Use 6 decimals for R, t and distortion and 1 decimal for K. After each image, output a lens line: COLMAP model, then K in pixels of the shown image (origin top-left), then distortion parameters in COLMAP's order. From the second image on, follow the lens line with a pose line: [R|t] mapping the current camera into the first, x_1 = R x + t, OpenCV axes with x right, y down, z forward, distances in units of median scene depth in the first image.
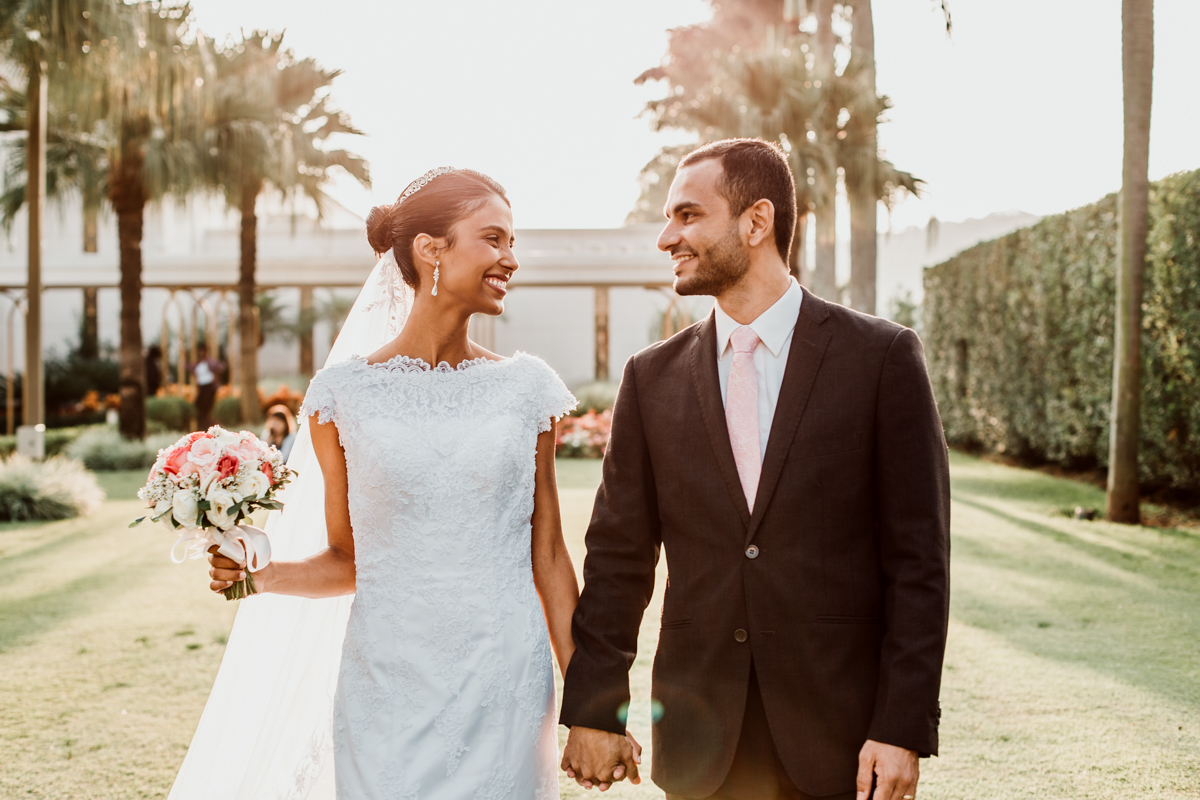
lens RADIAL K [[1773.8, 0, 600.0], [0, 1773.8, 400.0], [0, 0, 1]] dist [-0.149282, 0.070135]
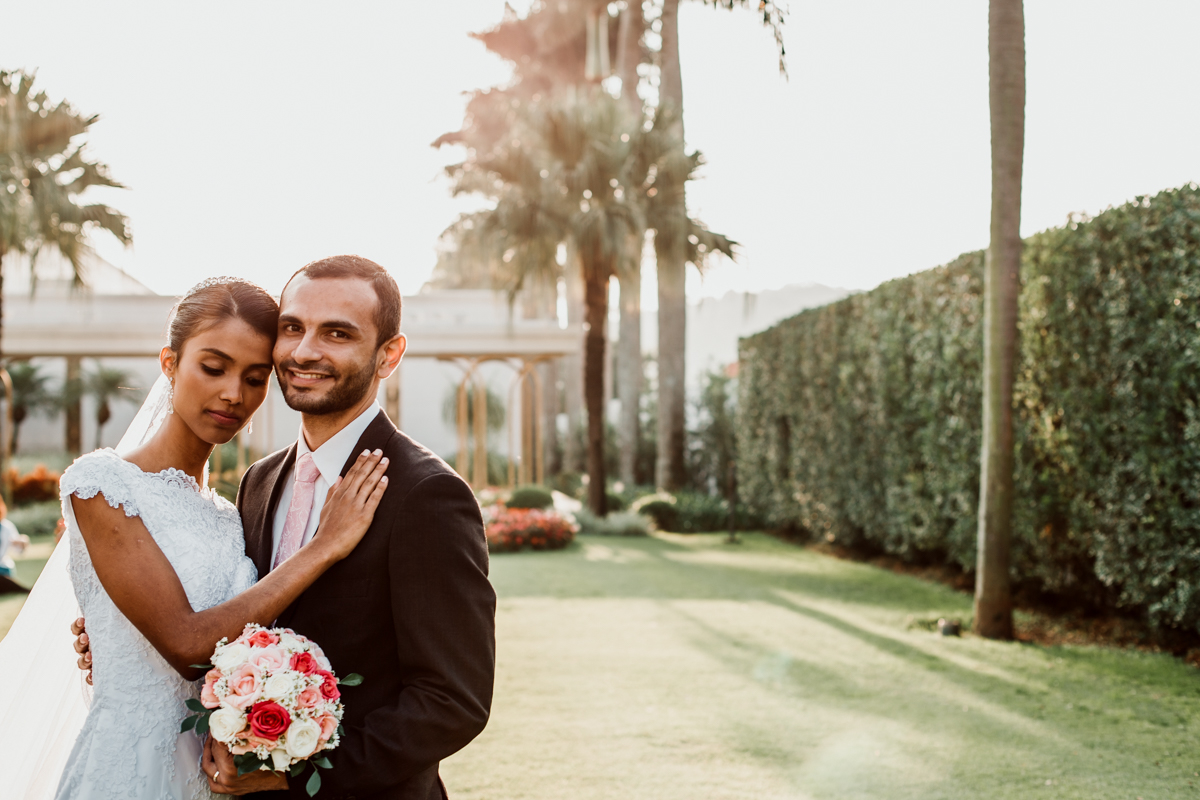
lens RADIAL K [[1773.8, 0, 600.0], [0, 1773.8, 400.0], [0, 0, 1]] dist [-0.149282, 0.070135]
pose [[0.993565, 0.000748, 0.113261, 0.007711], [0.003722, 0.999223, -0.039246, -0.008160], [-0.113202, 0.039415, 0.992790, 0.113125]]
